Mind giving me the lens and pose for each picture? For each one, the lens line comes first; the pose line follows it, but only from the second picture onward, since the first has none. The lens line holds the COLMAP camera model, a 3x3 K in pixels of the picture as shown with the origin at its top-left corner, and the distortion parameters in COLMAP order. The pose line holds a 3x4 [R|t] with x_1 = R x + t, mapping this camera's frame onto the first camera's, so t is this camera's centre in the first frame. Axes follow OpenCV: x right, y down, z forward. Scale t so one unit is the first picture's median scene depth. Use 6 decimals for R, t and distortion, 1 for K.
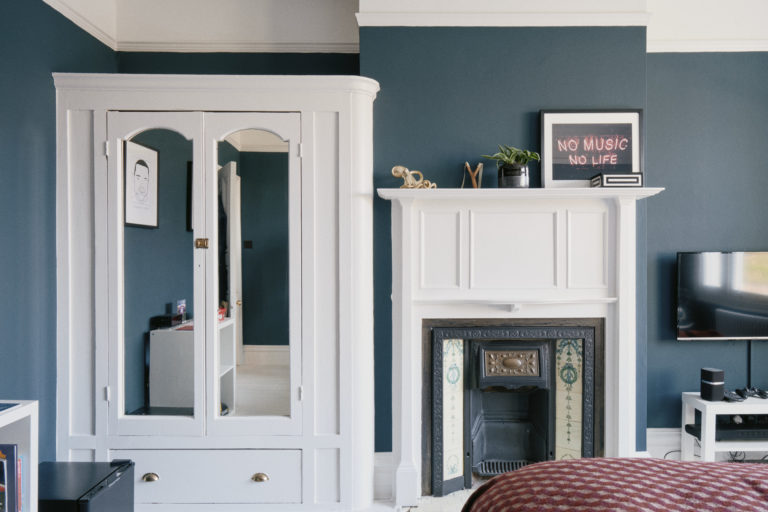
lens RADIAL K [[561.5, 0, 351.9], [0, 561.5, 255.7], [0, 0, 1]] dist [-0.002512, -0.002852]
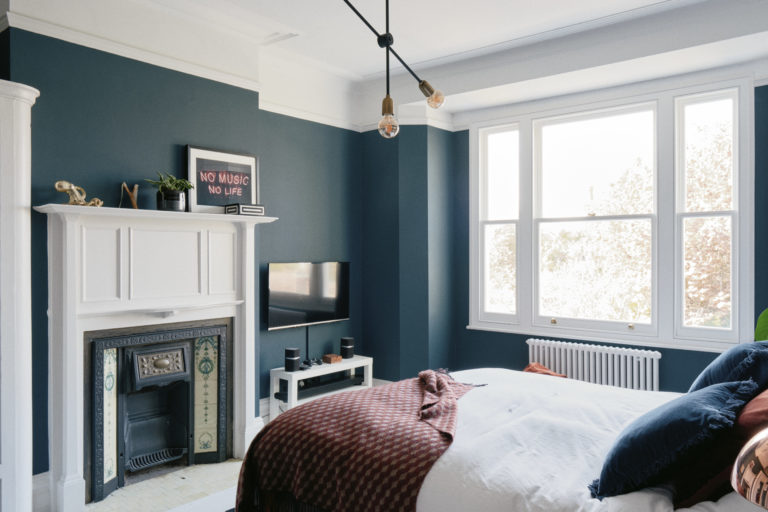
lens RADIAL K [[580.7, 0, 384.0], [0, 580.7, 256.0], [0, 0, 1]] dist [0.000227, 0.000556]
pose [[0.647315, 0.001373, 0.762221, -0.322210], [0.003705, 0.999981, -0.004948, -0.018018], [-0.762213, 0.006027, 0.647298, -0.102075]]
